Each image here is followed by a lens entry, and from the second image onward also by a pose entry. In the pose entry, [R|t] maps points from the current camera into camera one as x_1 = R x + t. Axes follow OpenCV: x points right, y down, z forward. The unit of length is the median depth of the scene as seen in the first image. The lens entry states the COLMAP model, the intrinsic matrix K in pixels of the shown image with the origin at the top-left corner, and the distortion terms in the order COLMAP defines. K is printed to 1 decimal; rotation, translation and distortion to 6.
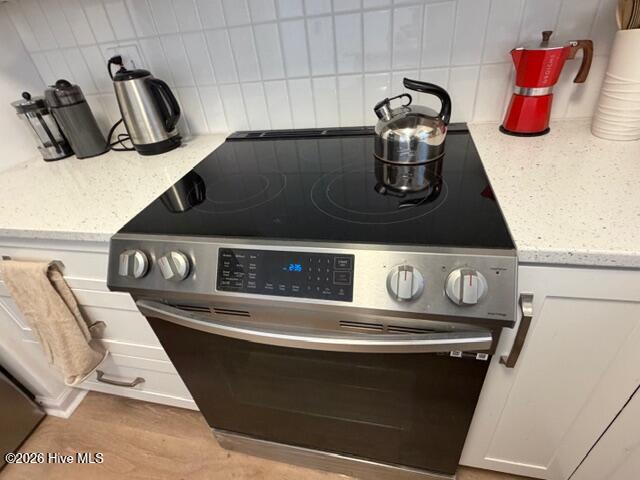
lens RADIAL K [[335.2, 0, 315.5], [0, 335.2, 238.5], [0, 0, 1]] dist [0.001330, 0.000596]
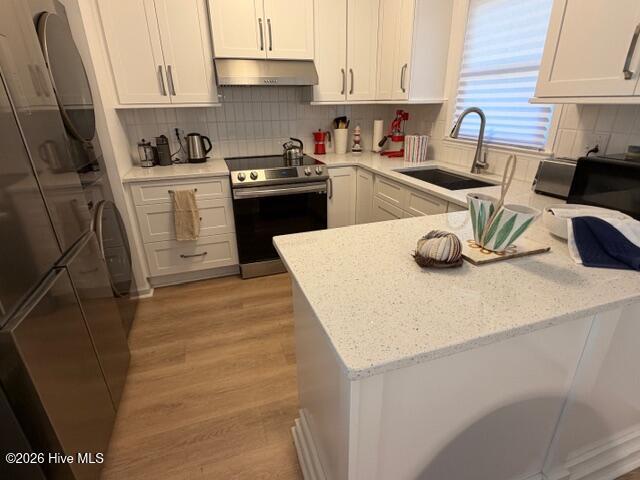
lens RADIAL K [[335.2, 0, 319.1], [0, 335.2, 240.1], [0, 0, 1]] dist [0.001330, 0.000596]
pose [[0.846282, -0.108701, 0.521527, -1.415773], [0.234178, 0.955214, -0.180906, 1.262089], [-0.478505, 0.275227, 0.833836, -1.803981]]
